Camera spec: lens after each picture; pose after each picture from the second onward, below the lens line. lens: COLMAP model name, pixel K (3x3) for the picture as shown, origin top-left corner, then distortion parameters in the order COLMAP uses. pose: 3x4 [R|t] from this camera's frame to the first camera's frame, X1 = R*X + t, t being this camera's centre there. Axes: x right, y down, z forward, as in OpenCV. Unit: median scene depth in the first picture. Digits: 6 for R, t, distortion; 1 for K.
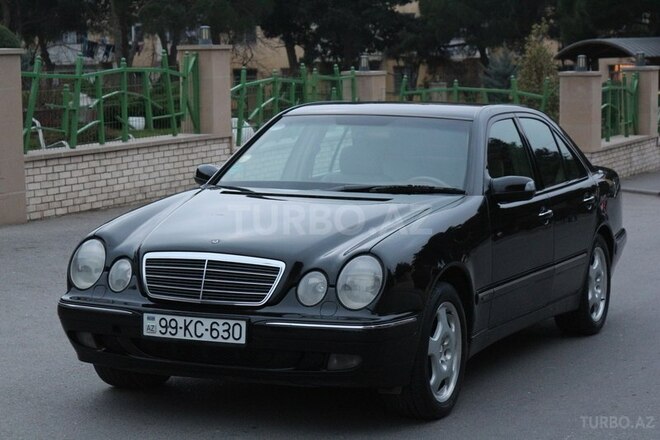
lens RADIAL K [[1639.4, 0, 330.0], [0, 1639.4, 220.0], [0, 0, 1]] dist [-0.690822, -0.148656]
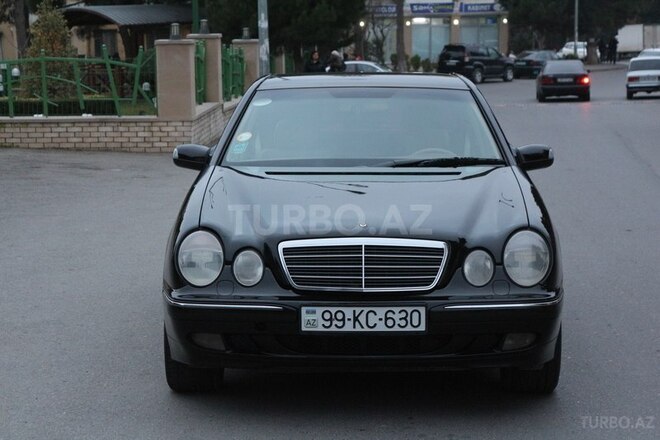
lens RADIAL K [[1639.4, 0, 330.0], [0, 1639.4, 220.0], [0, 0, 1]] dist [-0.690822, -0.148656]
pose [[0.937817, -0.051183, 0.343337, -0.421359], [0.043158, 0.998588, 0.030980, -0.020396], [-0.344438, -0.014236, 0.938701, 0.121132]]
